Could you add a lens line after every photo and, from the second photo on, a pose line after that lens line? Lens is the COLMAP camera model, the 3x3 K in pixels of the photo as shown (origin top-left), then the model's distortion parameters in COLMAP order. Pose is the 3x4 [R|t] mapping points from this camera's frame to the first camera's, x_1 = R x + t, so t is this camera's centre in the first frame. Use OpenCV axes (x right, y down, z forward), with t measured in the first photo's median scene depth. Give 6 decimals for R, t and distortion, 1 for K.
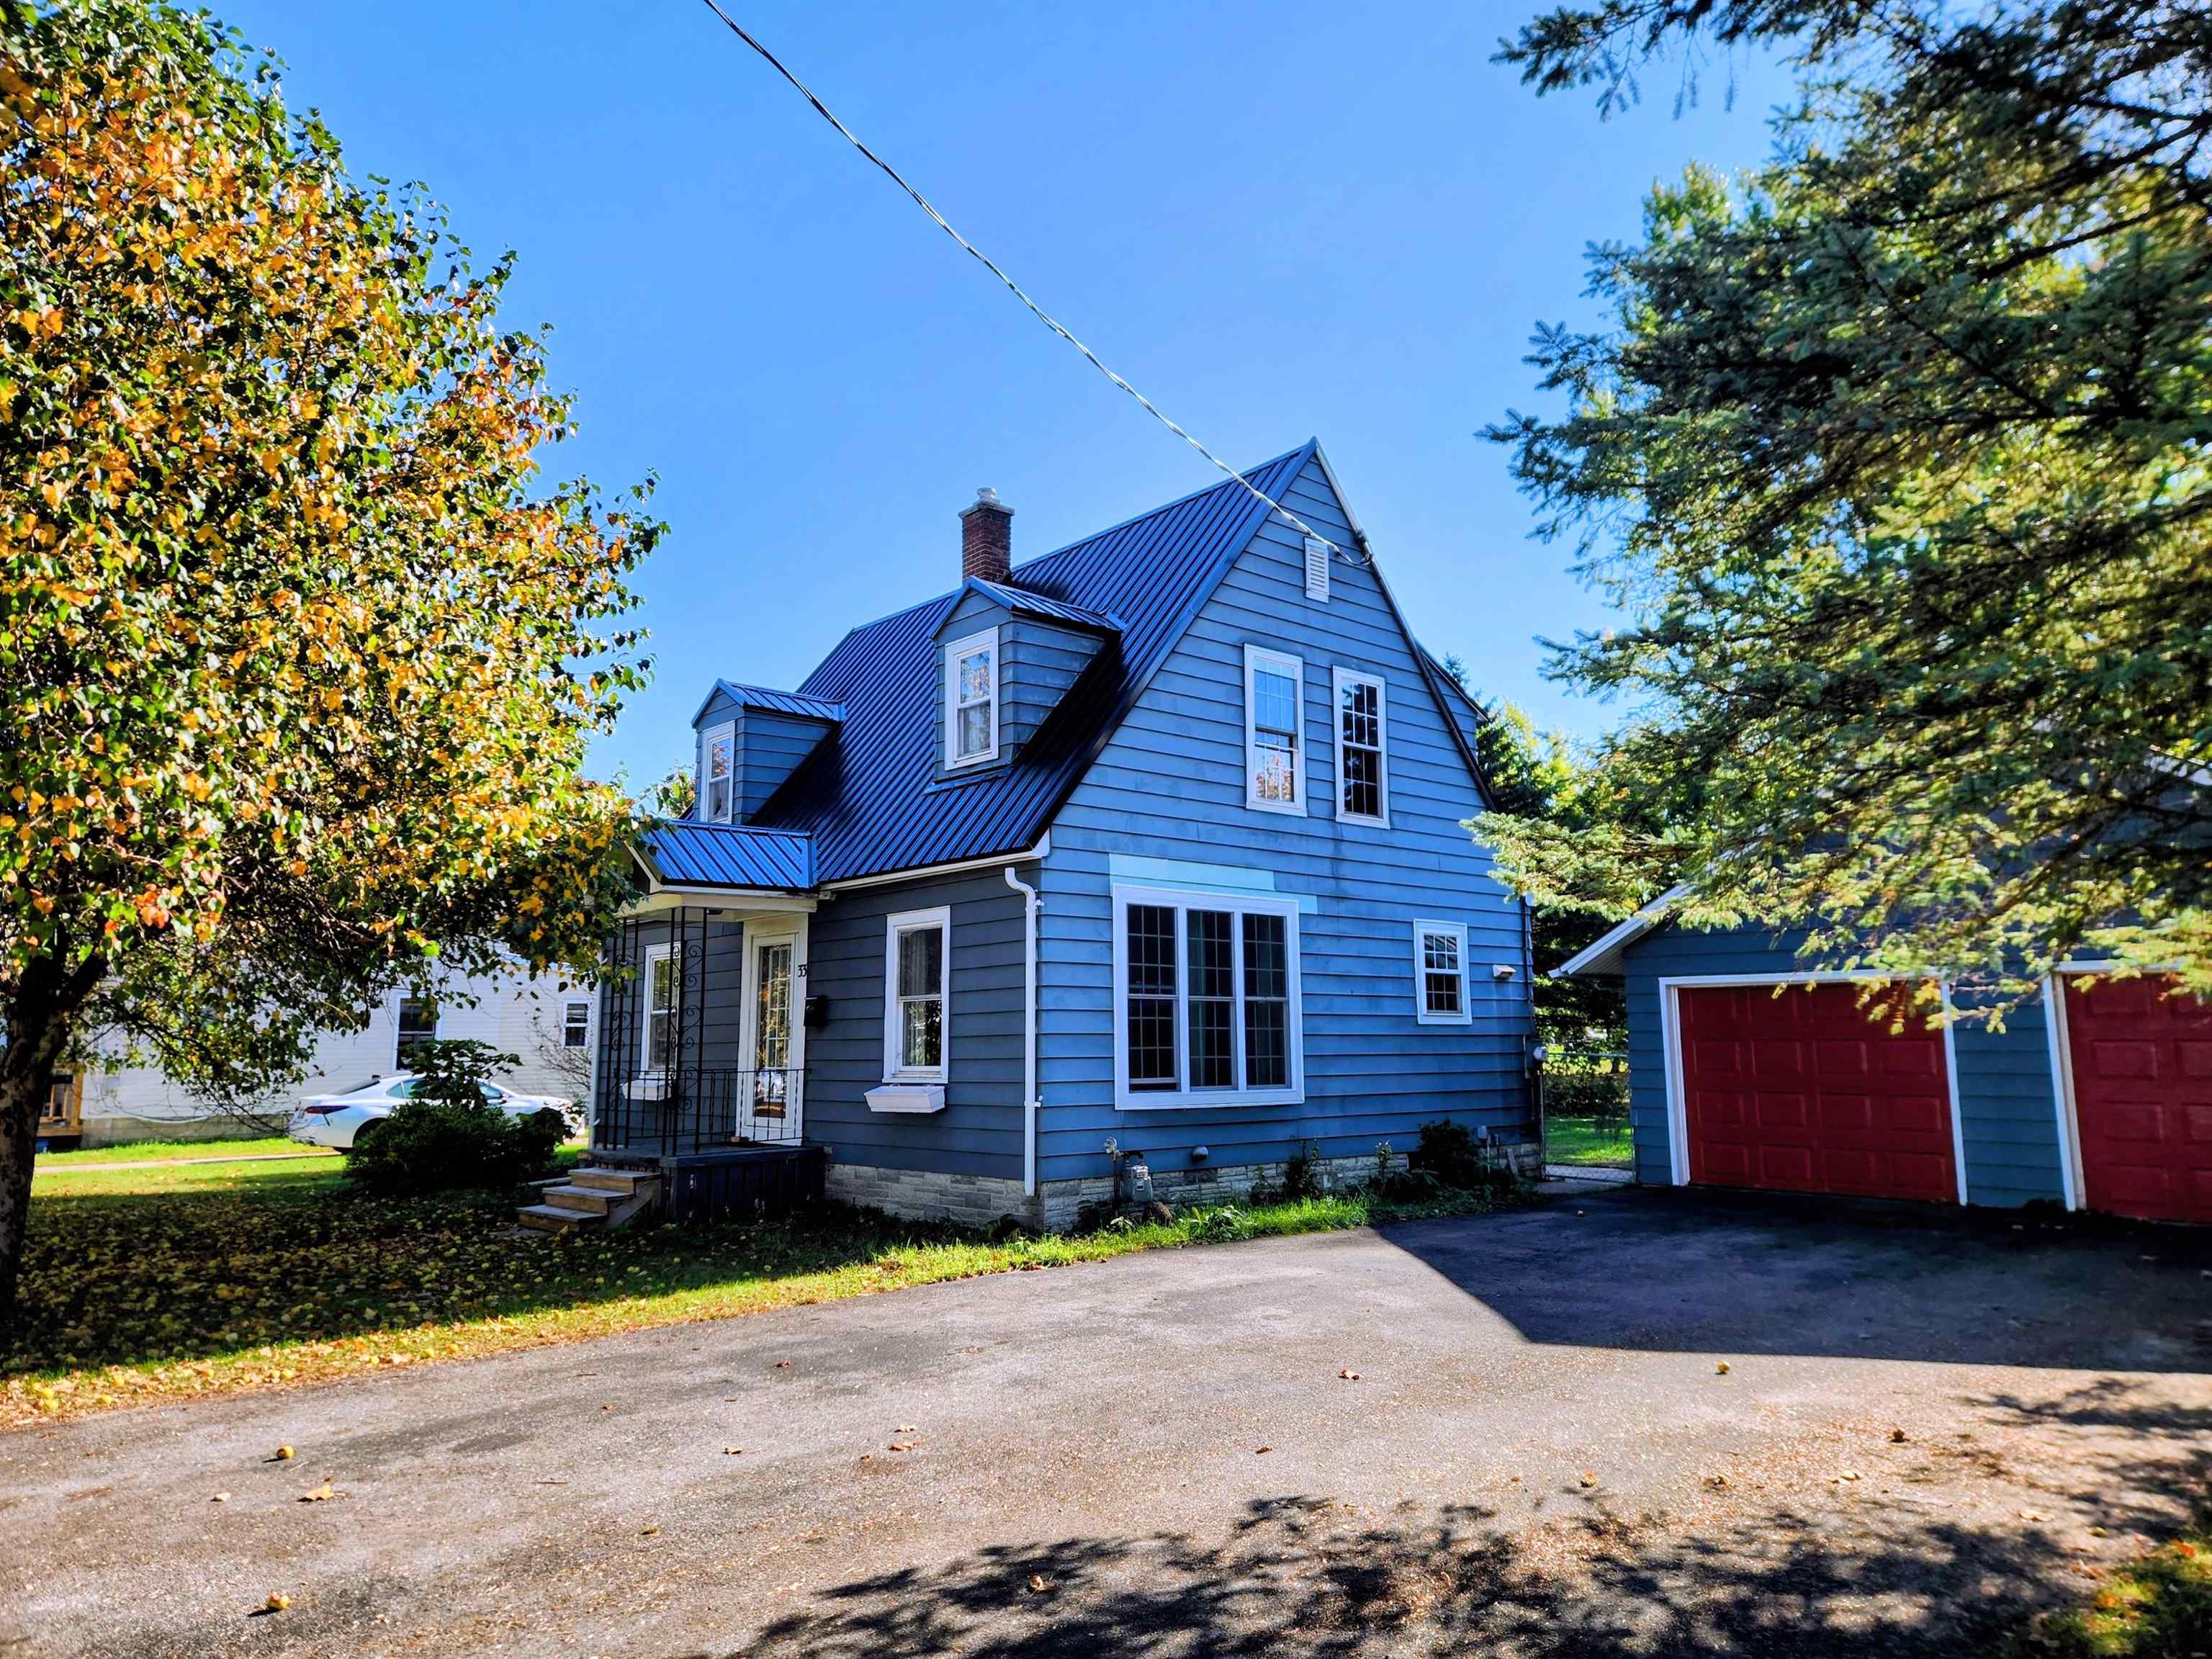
lens RADIAL K [[1470.9, 0, 1104.3], [0, 1470.9, 817.5], [0, 0, 1]] dist [0.112087, -0.140586]
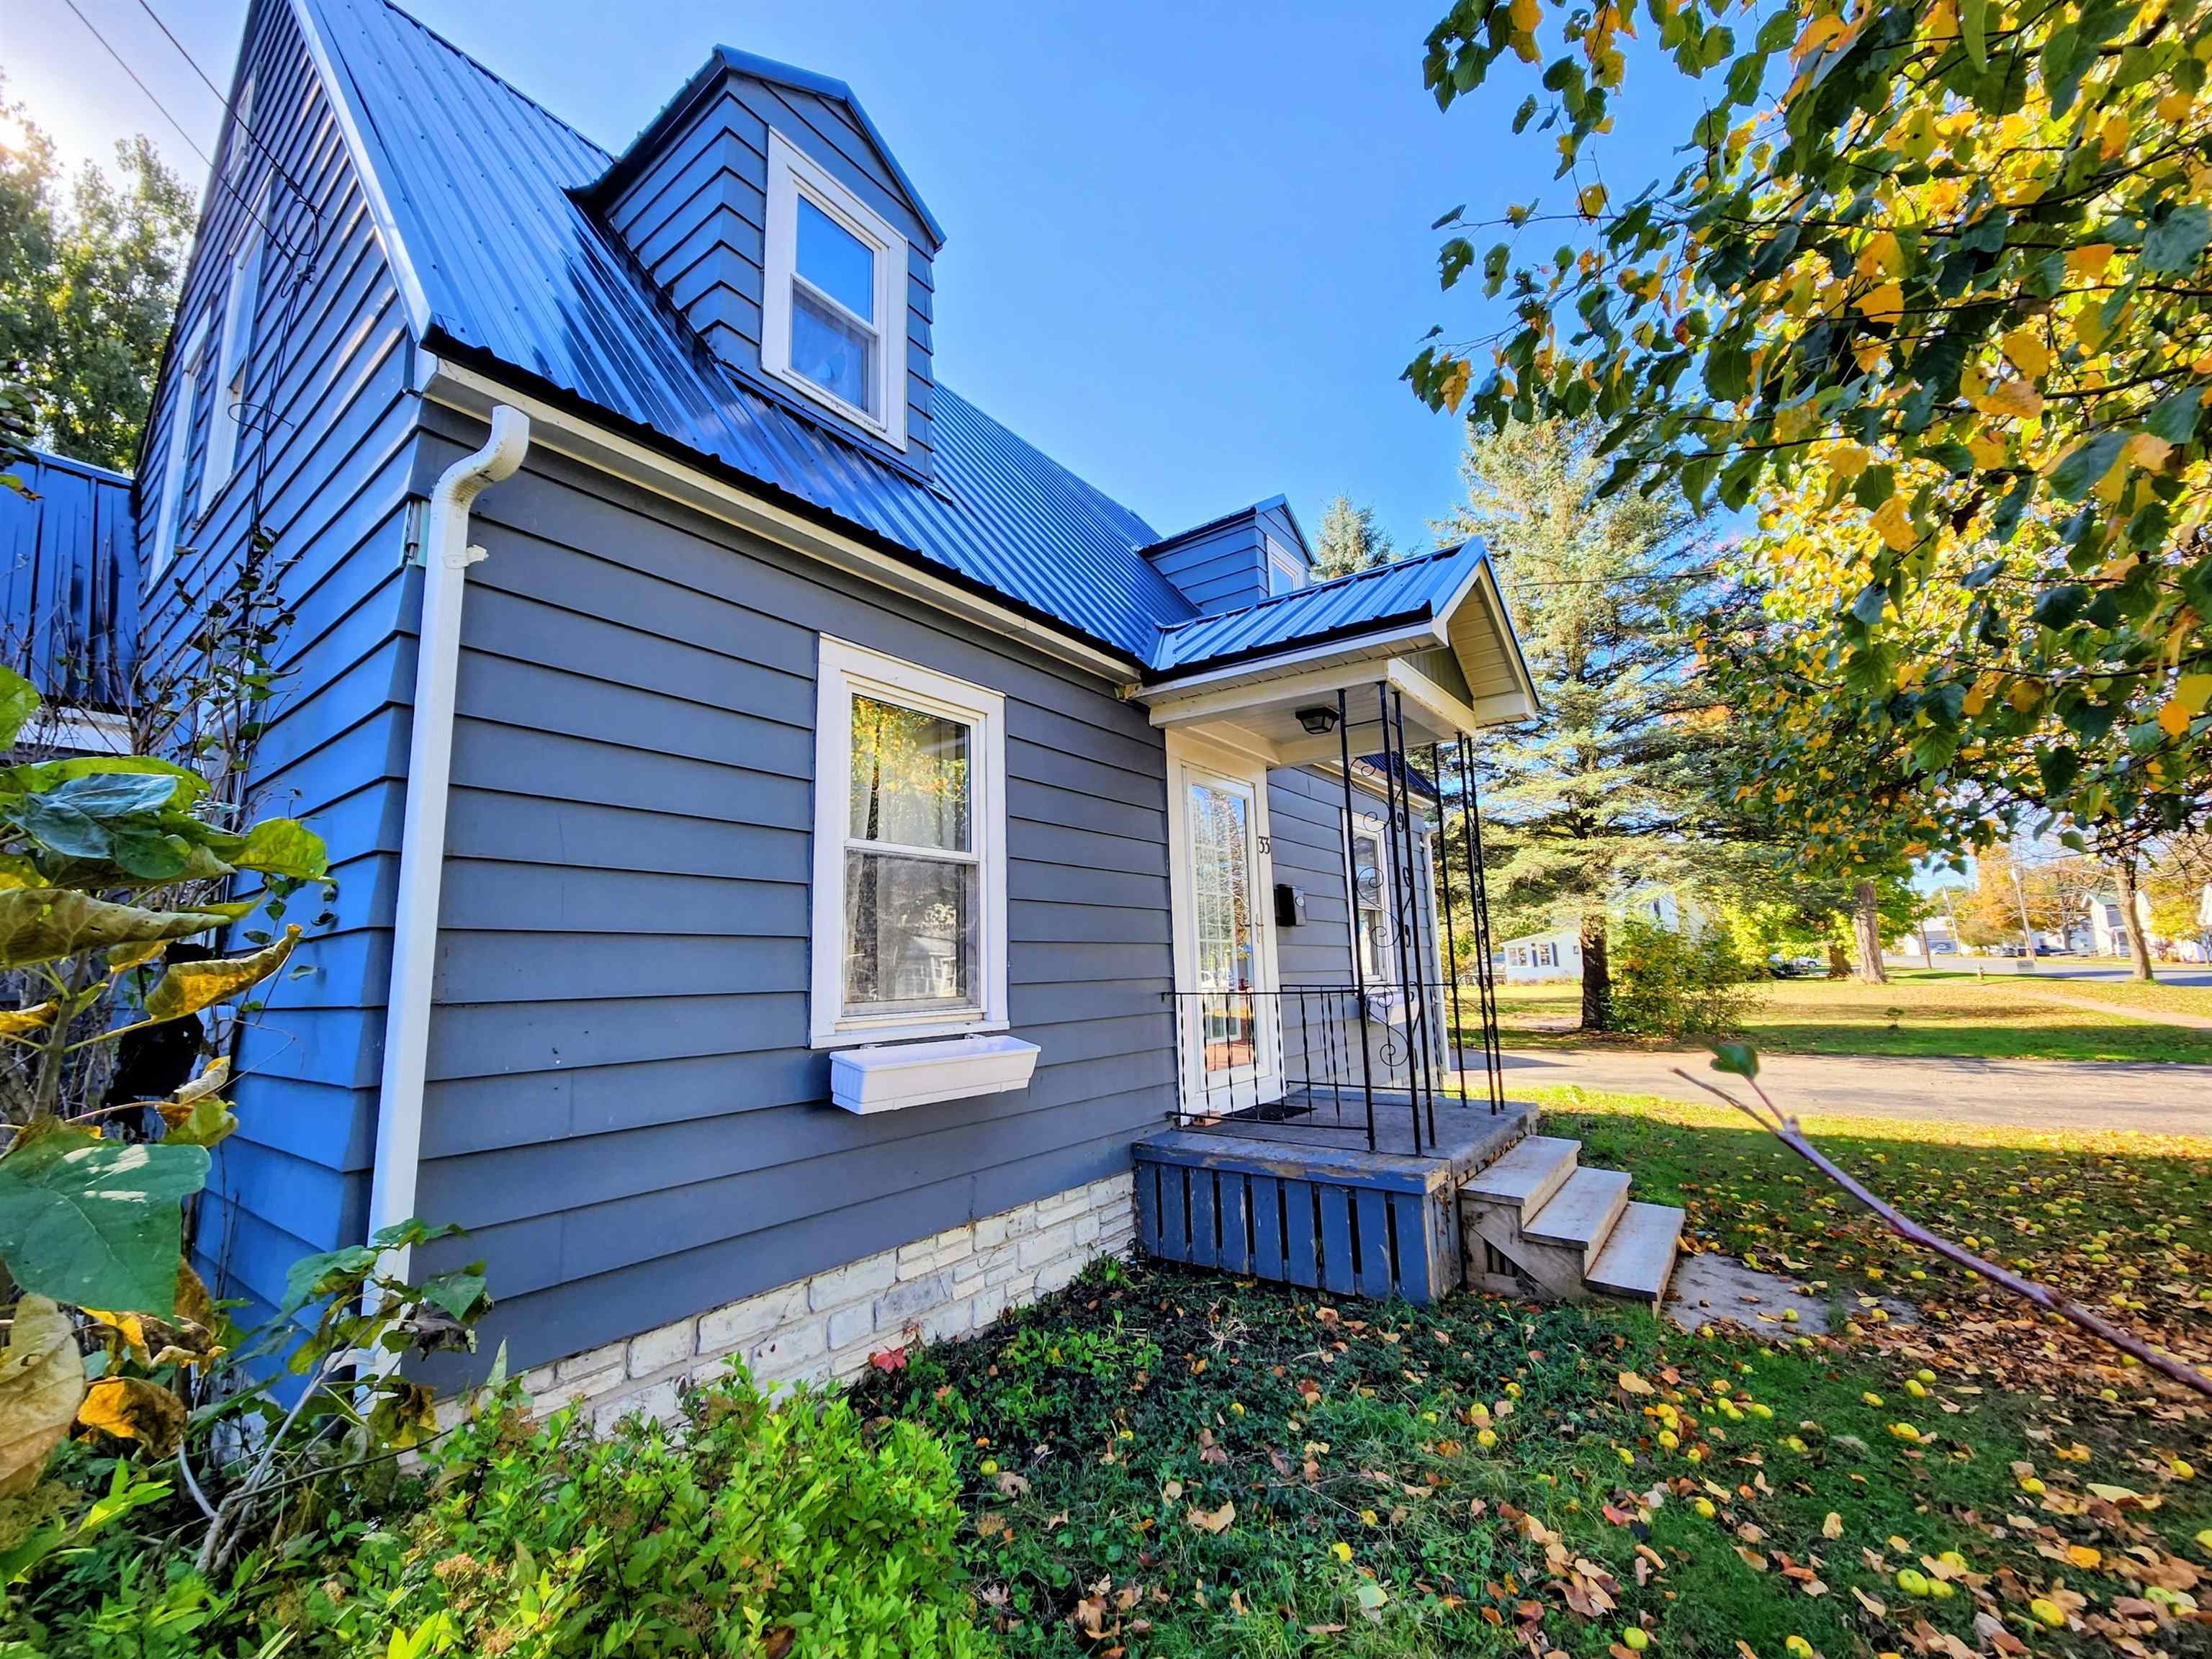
lens RADIAL K [[899.3, 0, 1095.6], [0, 899.3, 833.2], [0, 0, 1]] dist [0.001288, -0.000187]
pose [[-0.211491, 0.162167, 0.963833, -0.392132], [-0.121435, 0.974138, -0.190546, 0.156767], [-0.969807, -0.157341, -0.186329, 0.966718]]
